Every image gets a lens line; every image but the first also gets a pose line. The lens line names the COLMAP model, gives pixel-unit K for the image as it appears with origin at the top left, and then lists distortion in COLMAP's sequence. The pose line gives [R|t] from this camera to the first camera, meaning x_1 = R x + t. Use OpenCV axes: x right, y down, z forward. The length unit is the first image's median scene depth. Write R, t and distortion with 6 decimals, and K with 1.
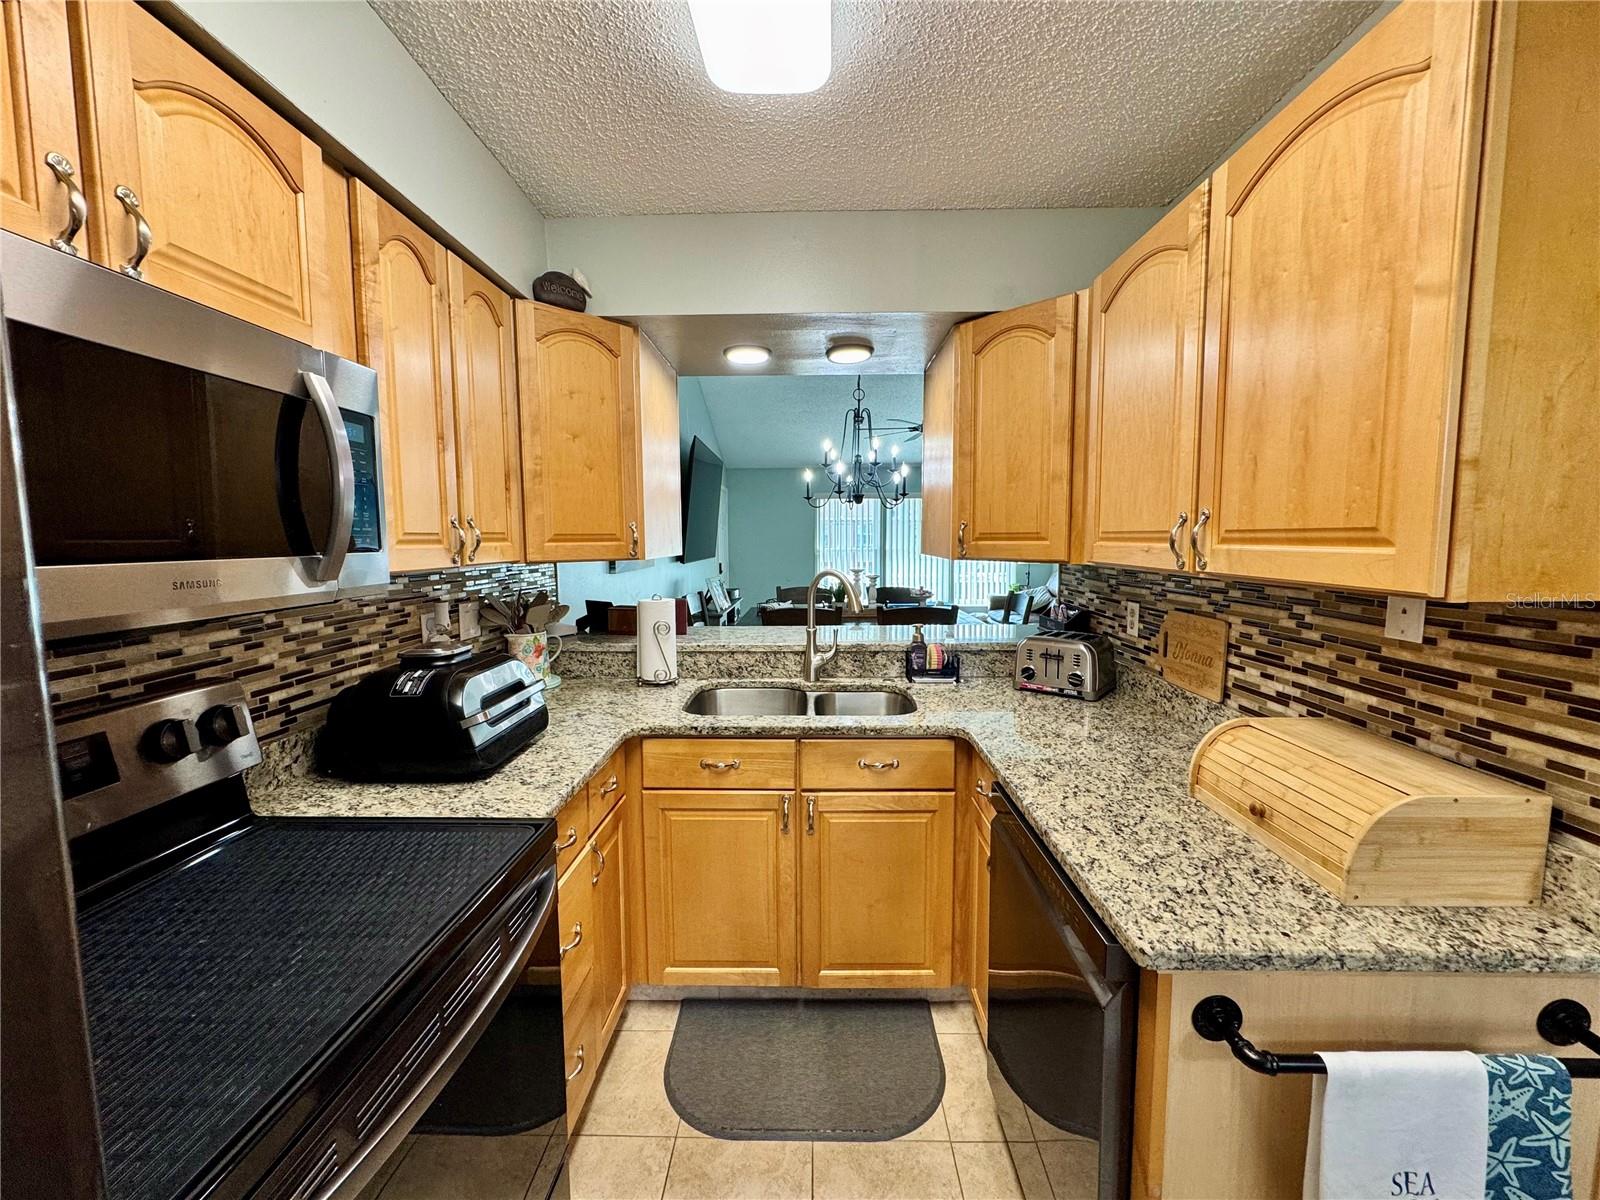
lens RADIAL K [[638.2, 0, 804.1], [0, 638.2, 594.4], [0, 0, 1]] dist [-0.001295, 0.000118]
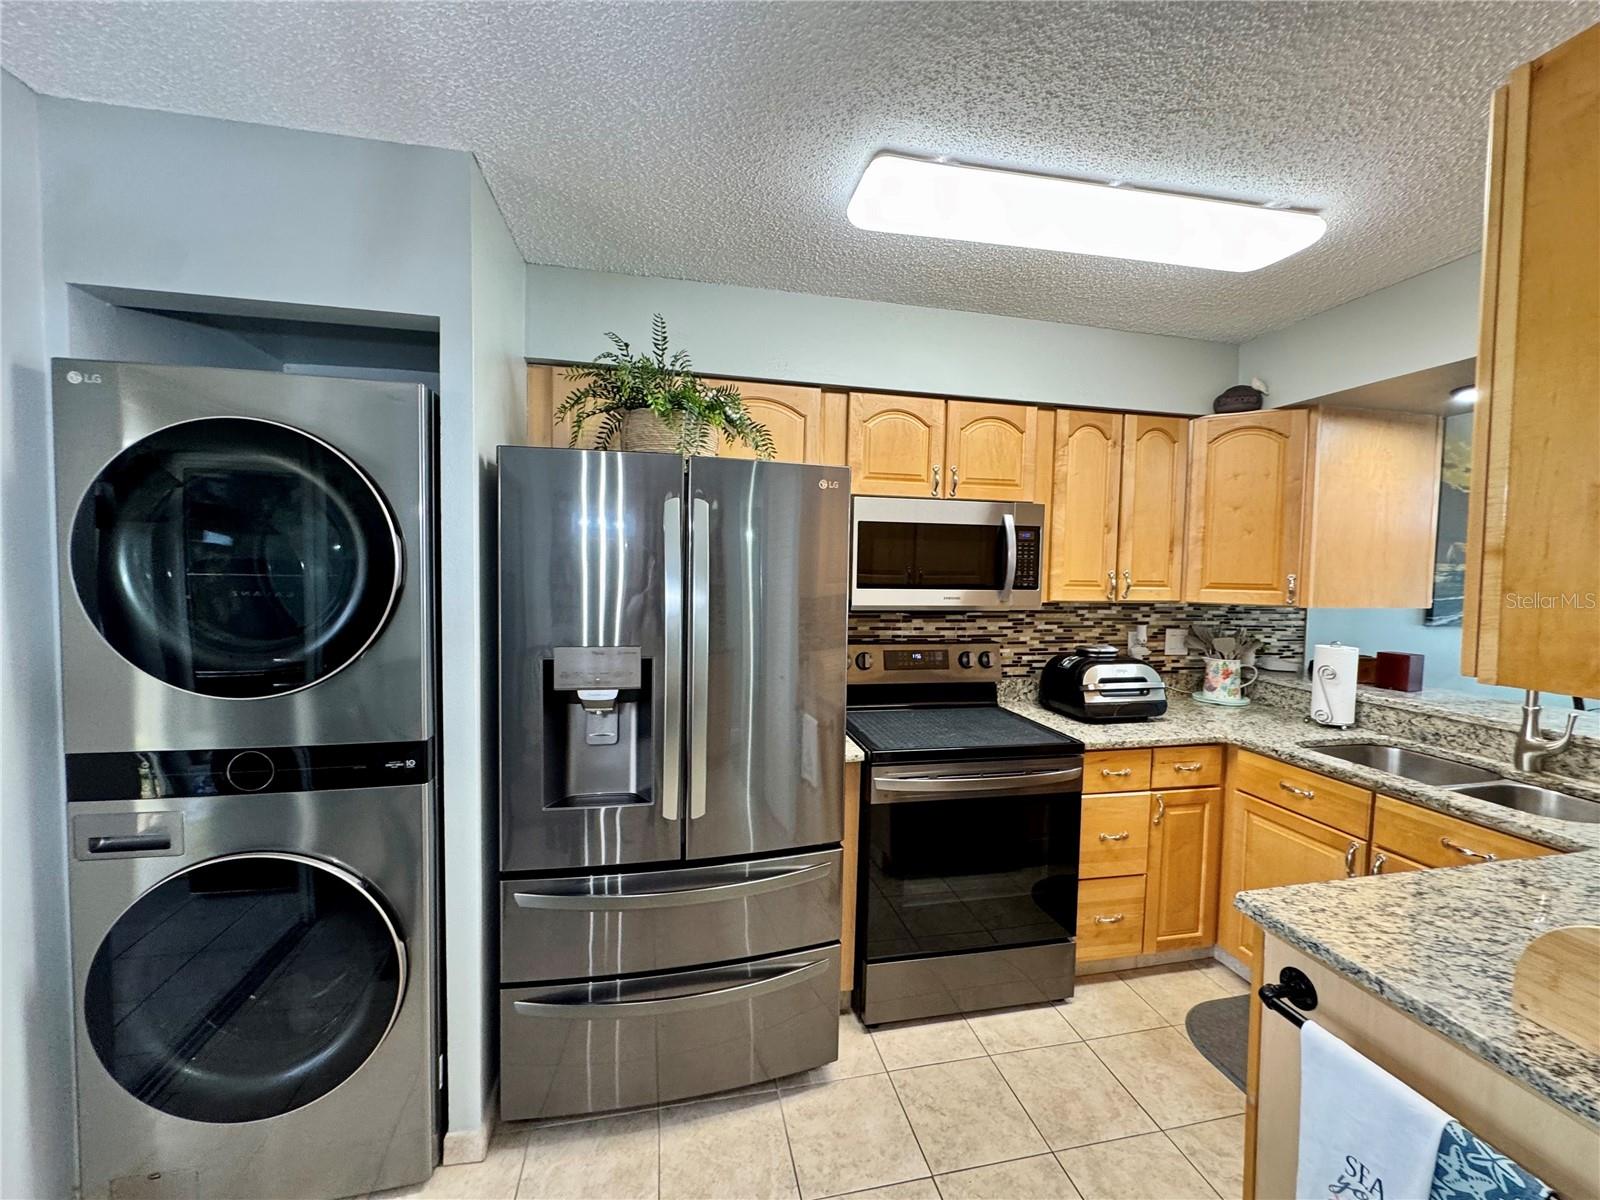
lens RADIAL K [[638.2, 0, 798.7], [0, 638.2, 596.9], [0, 0, 1]] dist [-0.001295, 0.000118]
pose [[0.224701, 0.056217, -0.972805, 0.961287], [-0.104676, 0.993950, 0.033260, -0.025478], [0.968789, 0.094356, 0.229226, -0.190372]]
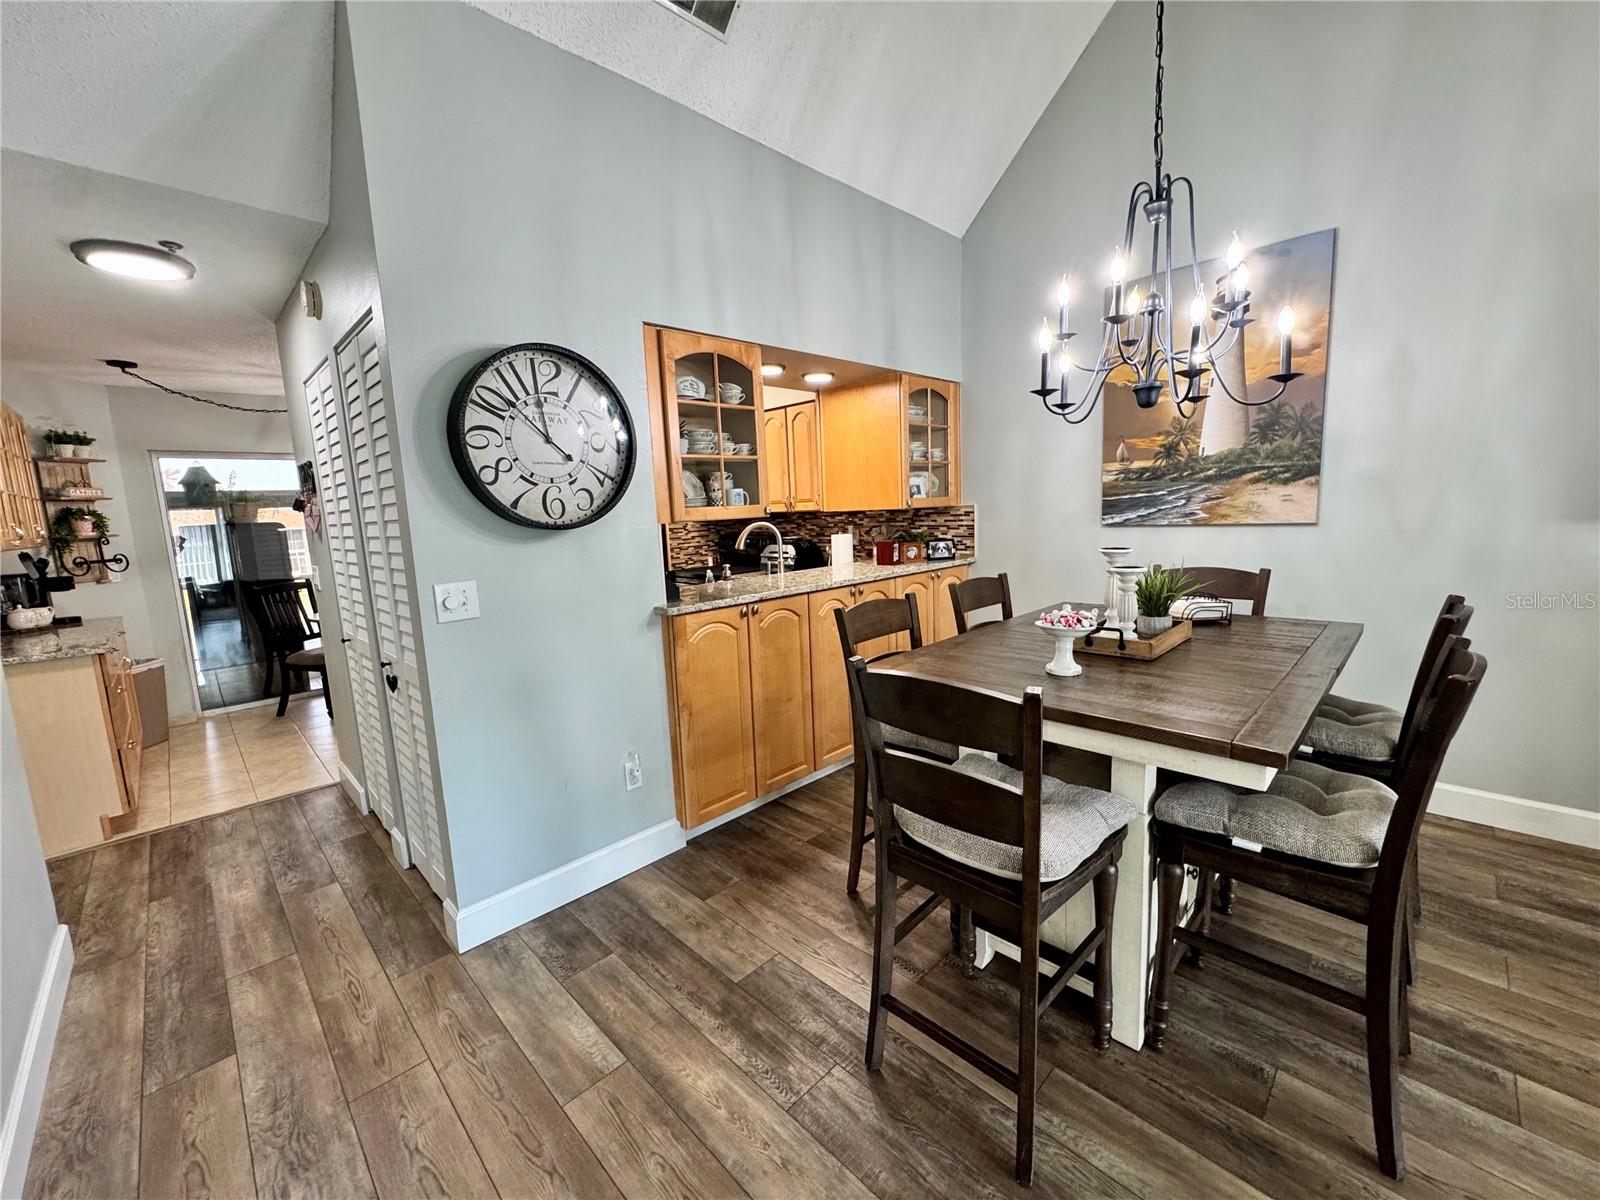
lens RADIAL K [[638.2, 0, 798.1], [0, 638.2, 595.7], [0, 0, 1]] dist [-0.001295, 0.000118]
pose [[-0.694419, 0.134190, -0.706948, 1.798745], [-0.016589, 0.979211, 0.202164, -0.289005], [0.719380, 0.152114, -0.677757, 3.428505]]
